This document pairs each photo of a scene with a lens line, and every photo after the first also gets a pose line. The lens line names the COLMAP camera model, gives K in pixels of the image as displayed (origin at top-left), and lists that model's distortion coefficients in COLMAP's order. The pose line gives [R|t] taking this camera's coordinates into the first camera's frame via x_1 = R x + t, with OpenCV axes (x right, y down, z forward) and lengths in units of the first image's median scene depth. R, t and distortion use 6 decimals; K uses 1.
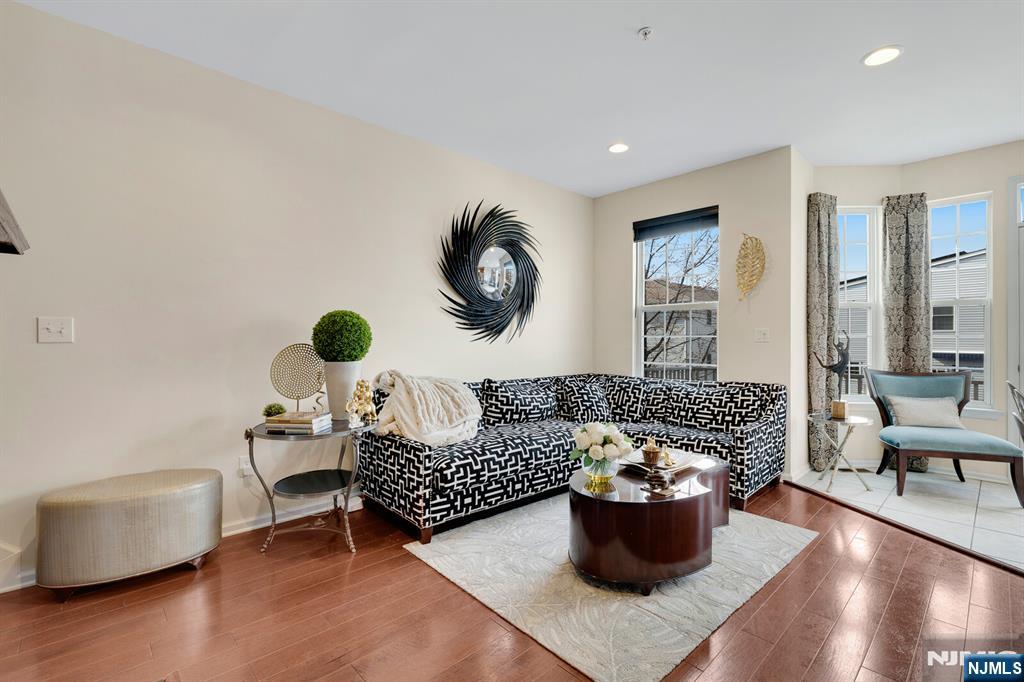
lens RADIAL K [[460.1, 0, 523.7], [0, 460.1, 335.6], [0, 0, 1]] dist [0.002962, -0.000088]
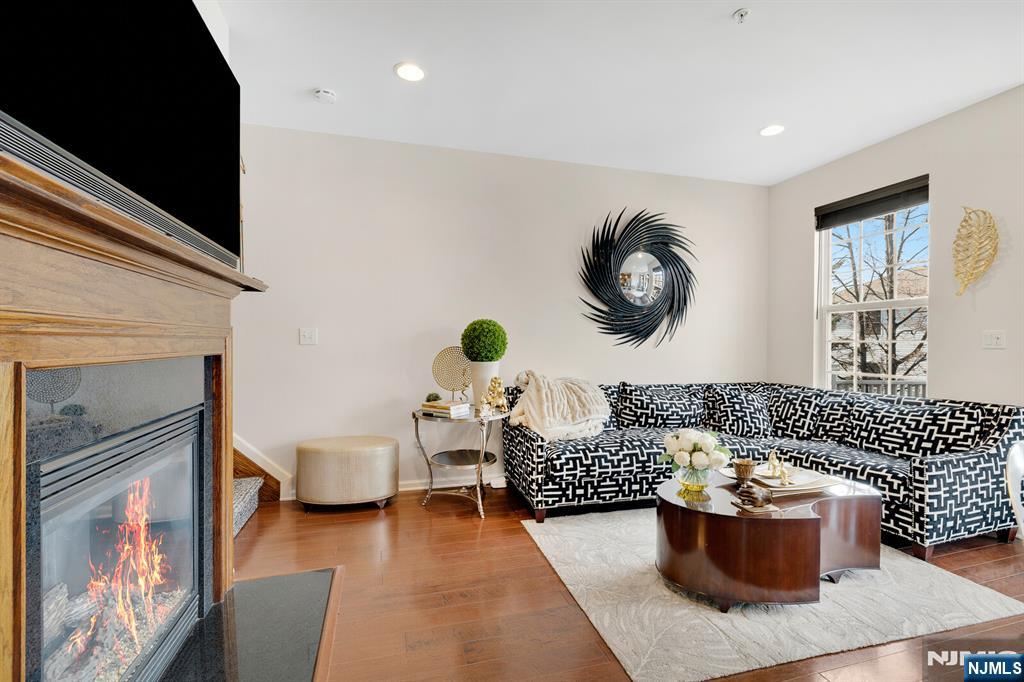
lens RADIAL K [[460.1, 0, 516.7], [0, 460.1, 342.0], [0, 0, 1]] dist [0.002962, -0.000088]
pose [[0.888869, 0.002784, -0.458153, 0.188409], [-0.000319, 0.999985, 0.005458, -0.001254], [0.458161, -0.004705, 0.888857, -0.026369]]
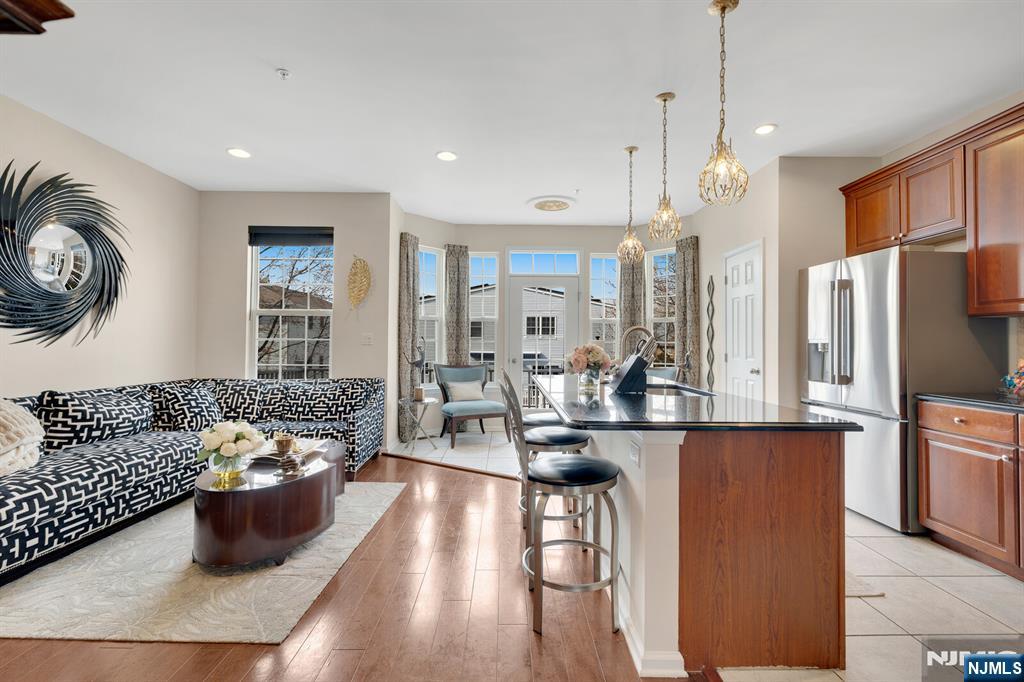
lens RADIAL K [[437.9, 0, 507.1], [0, 437.9, 336.1], [0, 0, 1]] dist [0.000458, -0.000204]
pose [[0.690529, 0.014906, 0.723151, -0.083039], [-0.009907, 0.999889, -0.011150, 0.000046], [-0.723237, 0.000535, 0.690600, -0.095589]]
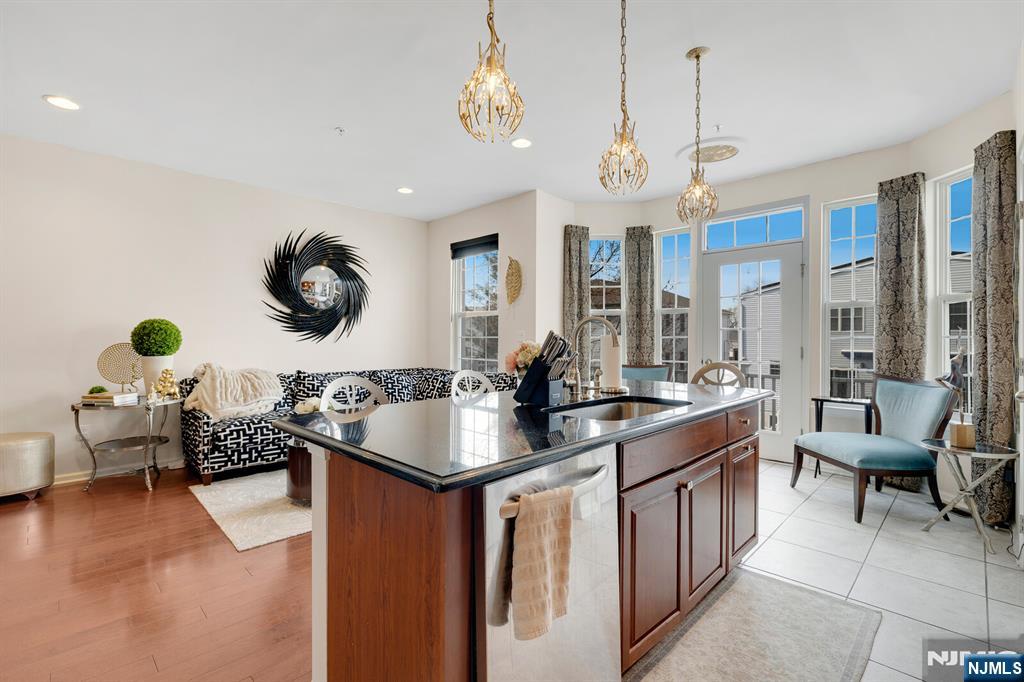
lens RADIAL K [[460.1, 0, 505.3], [0, 460.1, 336.3], [0, 0, 1]] dist [0.002962, -0.000088]
pose [[0.999826, -0.000378, 0.018663, 0.492620], [0.000347, 0.999999, 0.001668, -0.003594], [-0.018664, -0.001661, 0.999824, -0.308671]]
